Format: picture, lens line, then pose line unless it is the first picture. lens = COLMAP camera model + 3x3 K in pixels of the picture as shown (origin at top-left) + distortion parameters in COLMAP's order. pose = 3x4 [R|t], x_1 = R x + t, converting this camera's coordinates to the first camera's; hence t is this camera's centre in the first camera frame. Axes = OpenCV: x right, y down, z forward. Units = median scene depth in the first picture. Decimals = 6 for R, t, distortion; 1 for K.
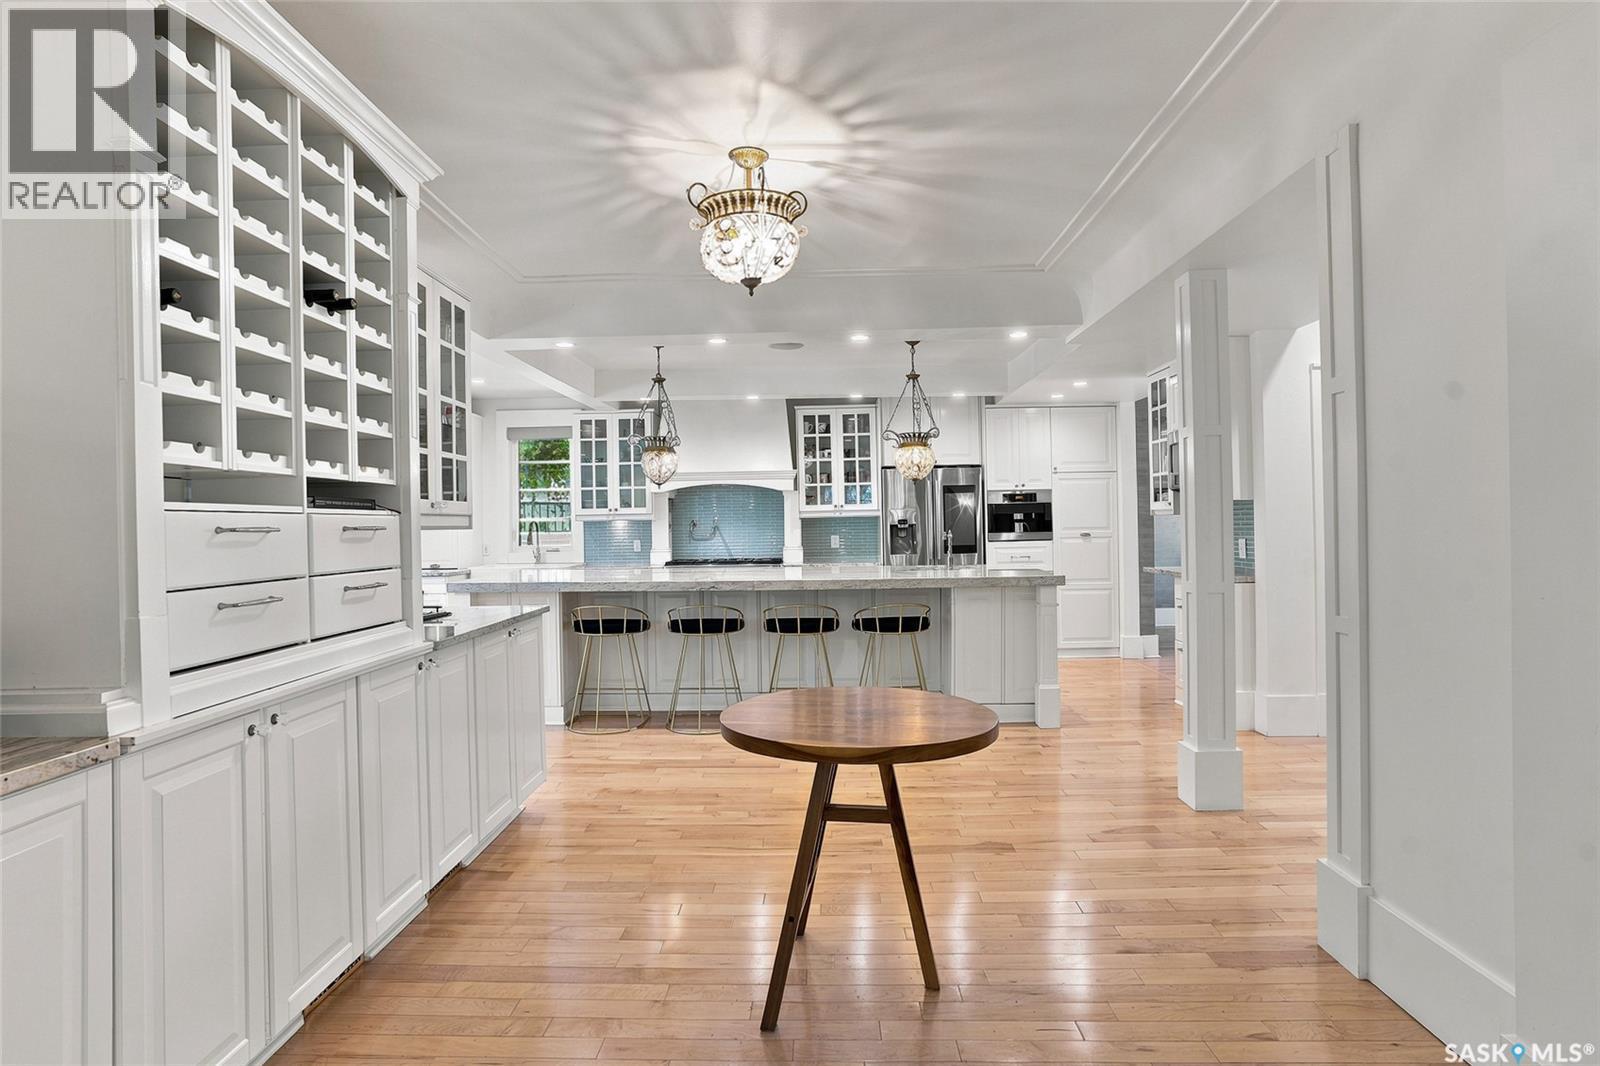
lens RADIAL K [[943.5, 0, 809.7], [0, 943.5, 525.1], [0, 0, 1]] dist [-0.001581, -0.000056]
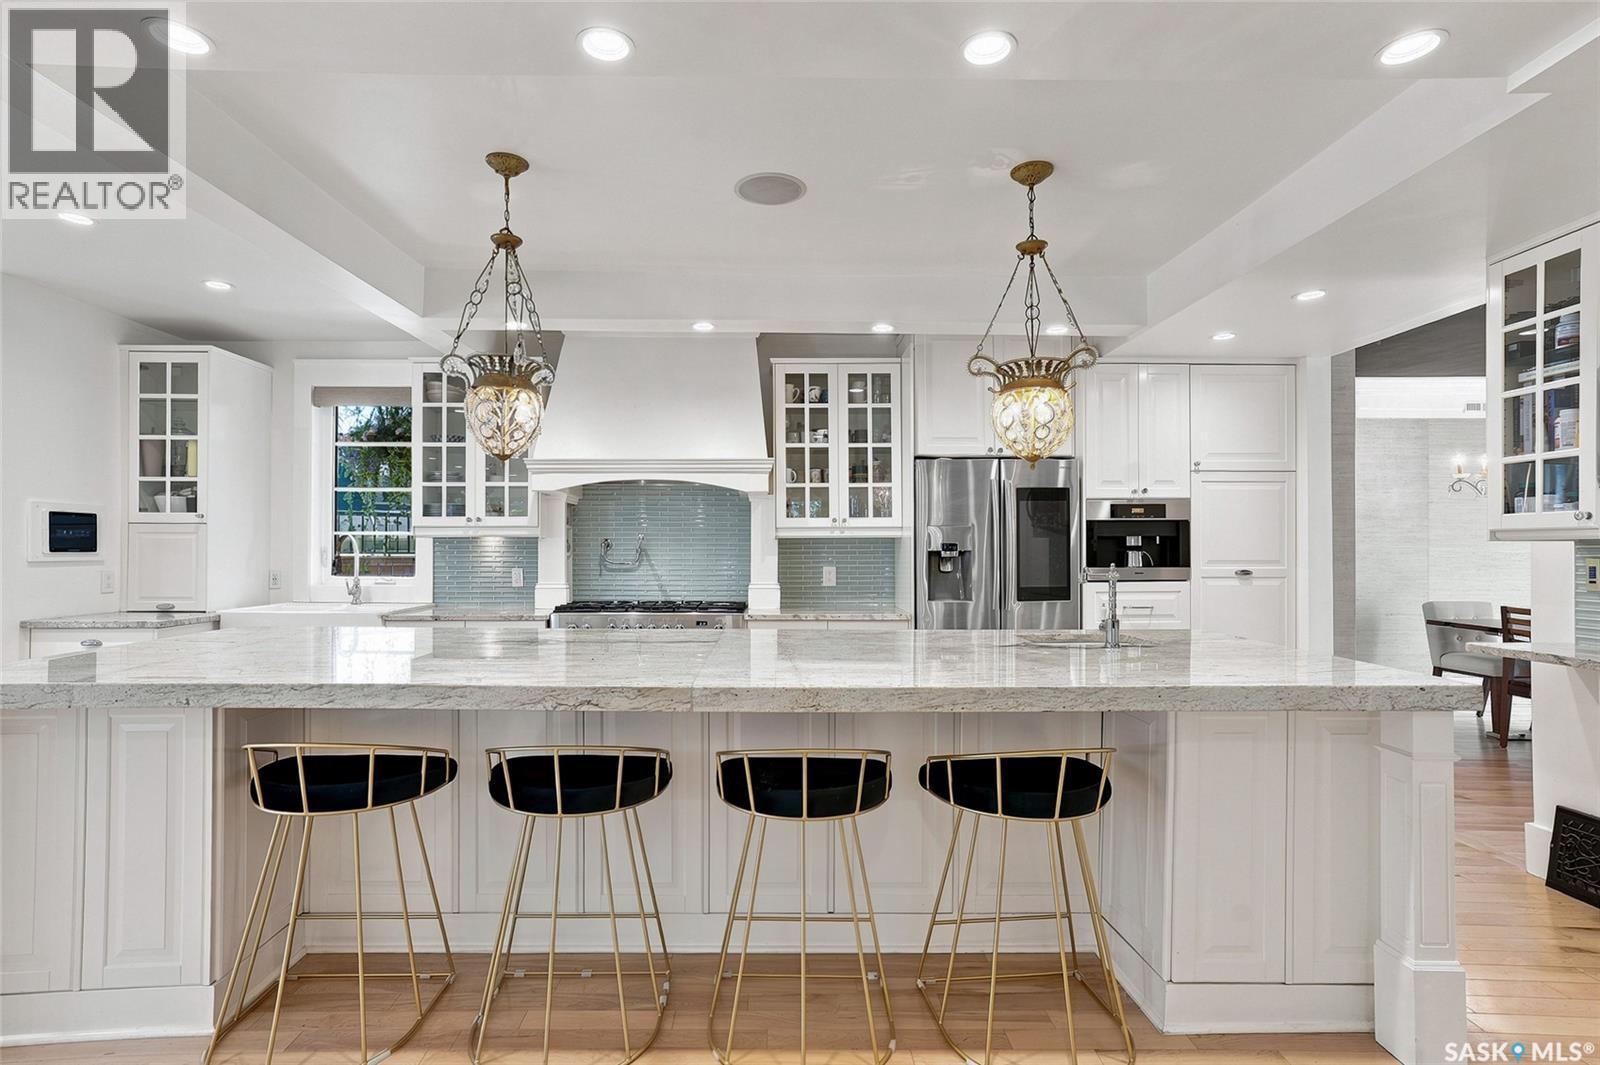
lens RADIAL K [[813.8, 0, 784.4], [0, 813.8, 553.9], [0, 0, 1]] dist [-0.002999, 0.001301]
pose [[0.999255, 0.017594, 0.034350, -0.023624], [-0.017675, 0.999842, 0.002064, 0.001773], [-0.034309, -0.002670, 0.999408, 0.463596]]
